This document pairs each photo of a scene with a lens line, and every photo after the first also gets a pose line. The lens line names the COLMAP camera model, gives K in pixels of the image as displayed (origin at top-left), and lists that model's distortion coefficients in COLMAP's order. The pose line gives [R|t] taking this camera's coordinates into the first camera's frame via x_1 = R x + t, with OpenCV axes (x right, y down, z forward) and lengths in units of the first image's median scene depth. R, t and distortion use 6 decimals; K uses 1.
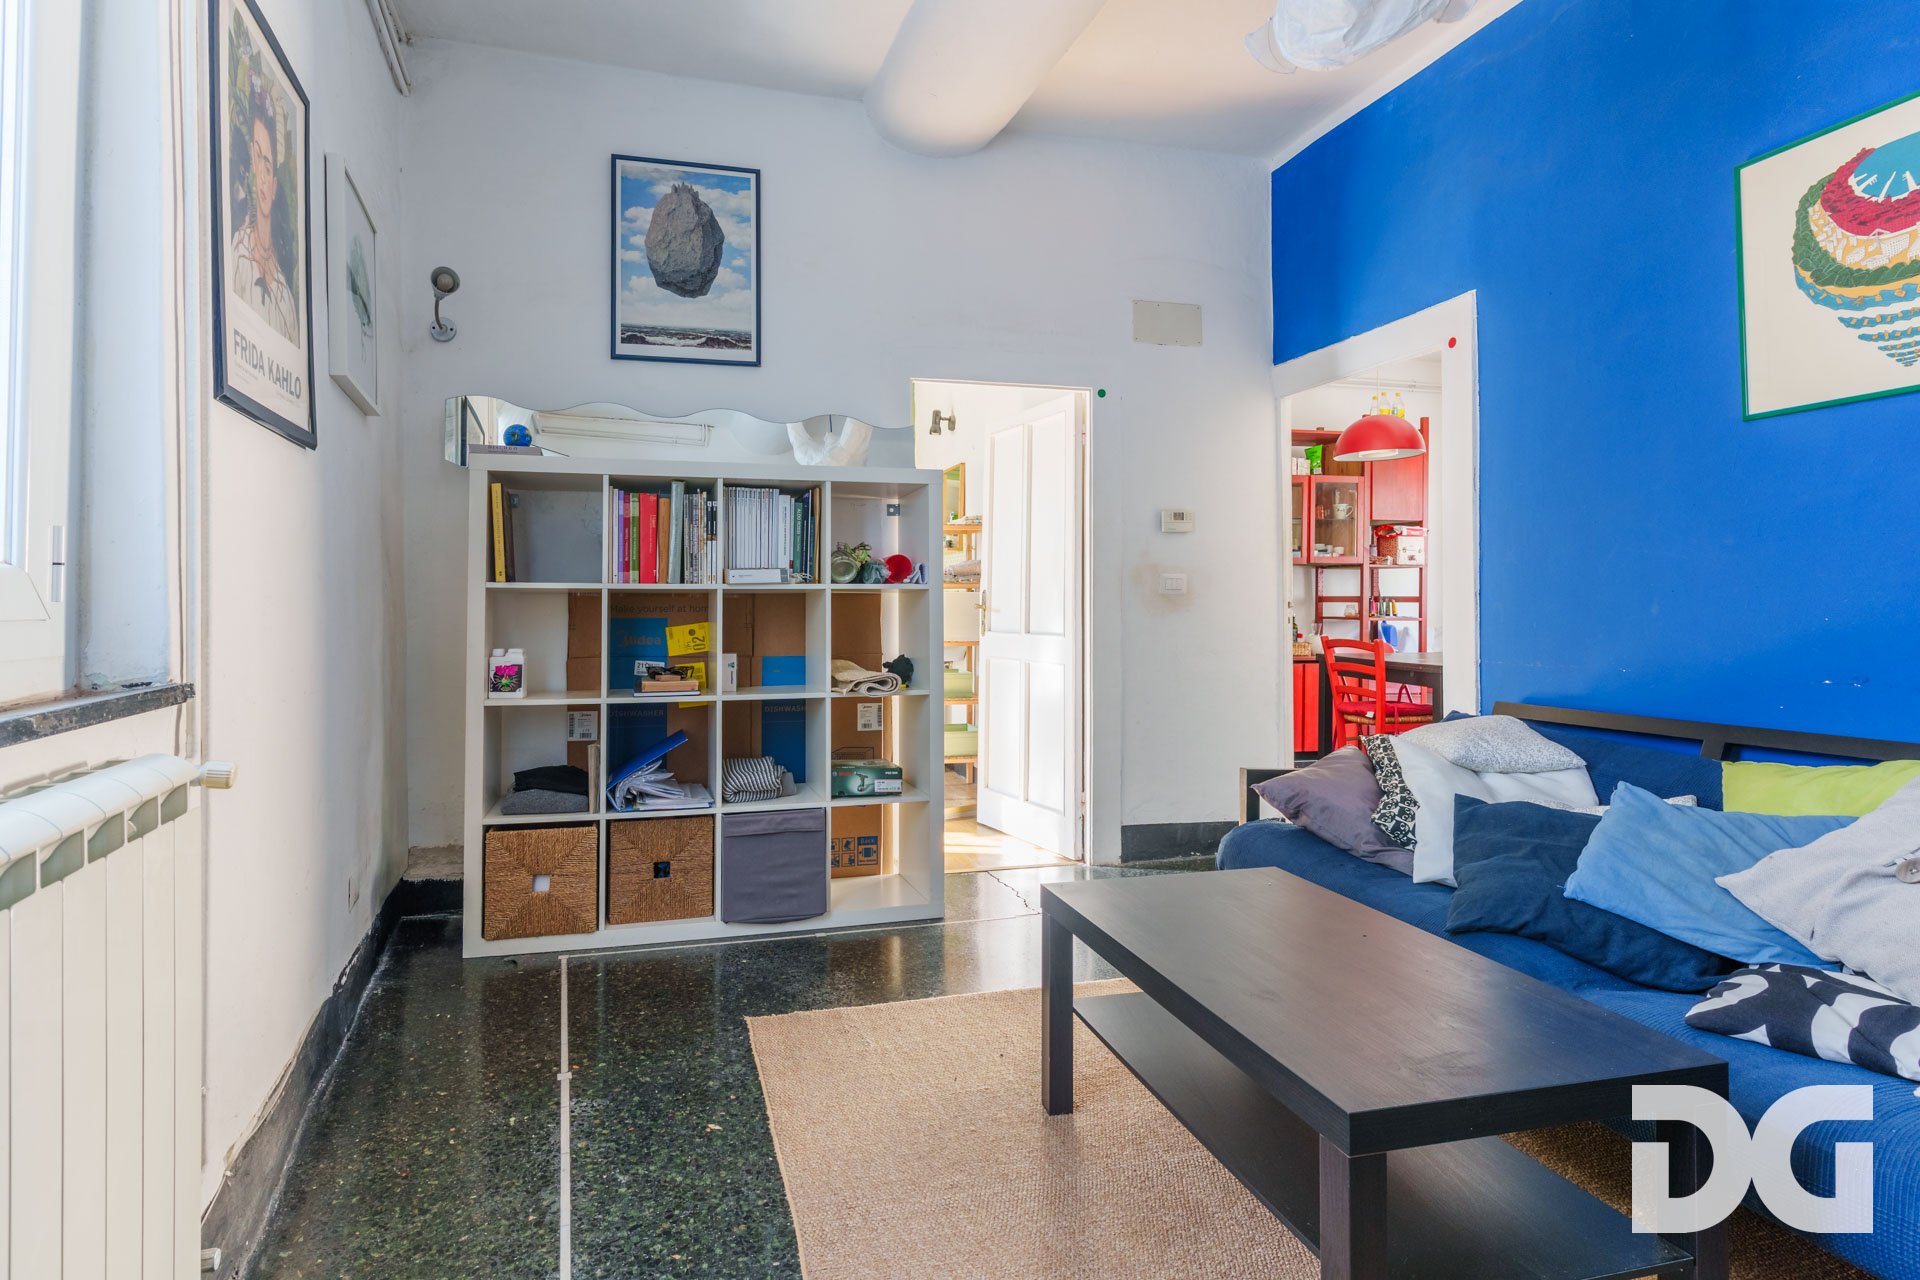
lens RADIAL K [[1008.1, 0, 858.4], [0, 1008.1, 597.4], [0, 0, 1]] dist [0.002254, 0.002236]
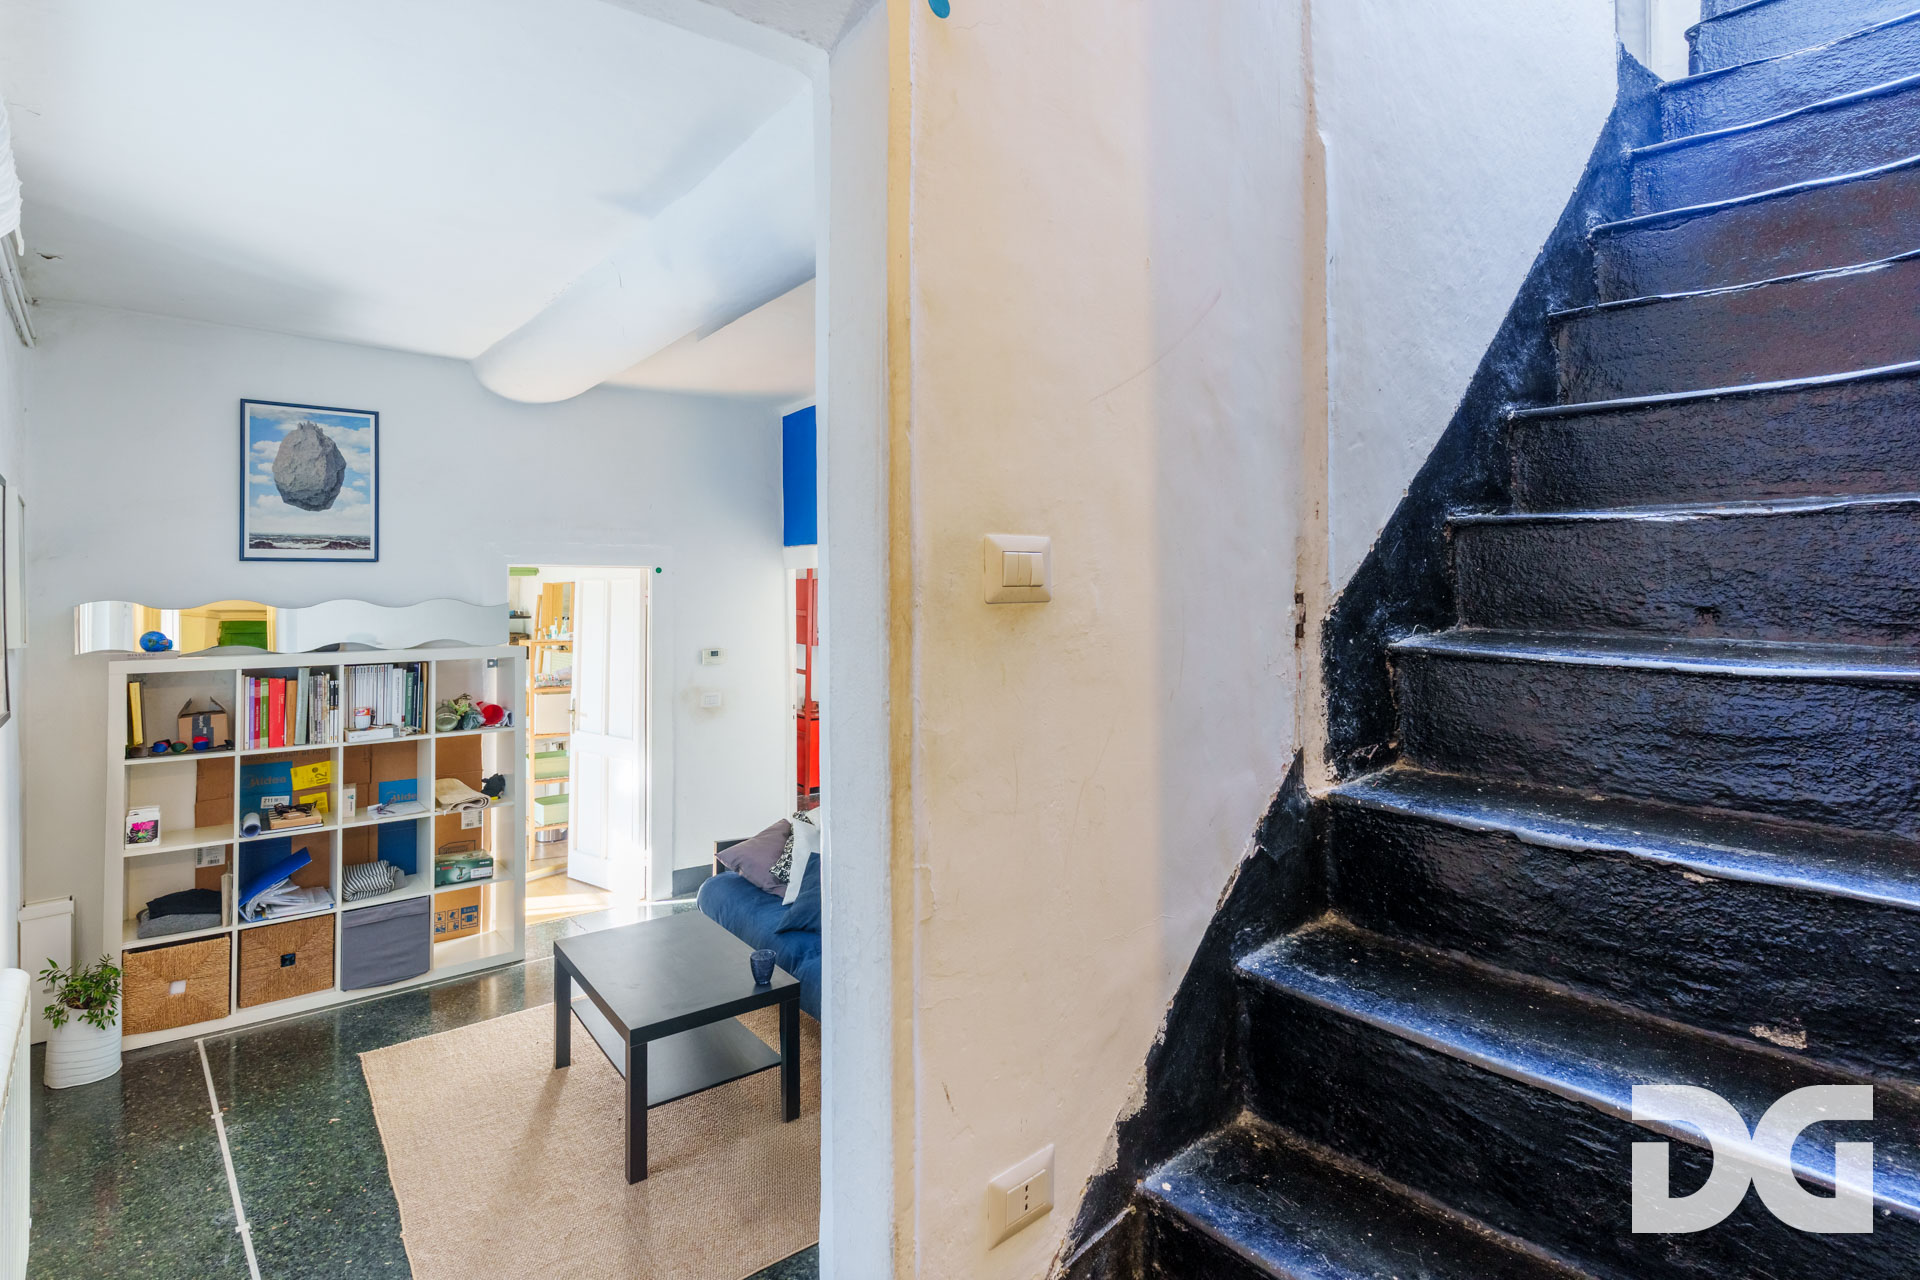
lens RADIAL K [[949.3, 0, 976.6], [0, 949.3, 593.1], [0, 0, 1]] dist [0.002454, 0.000096]
pose [[0.899126, 0.001970, 0.437685, 0.065604], [0.004840, 0.999884, -0.014444, -0.172786], [-0.437662, 0.015106, 0.899012, -0.482890]]
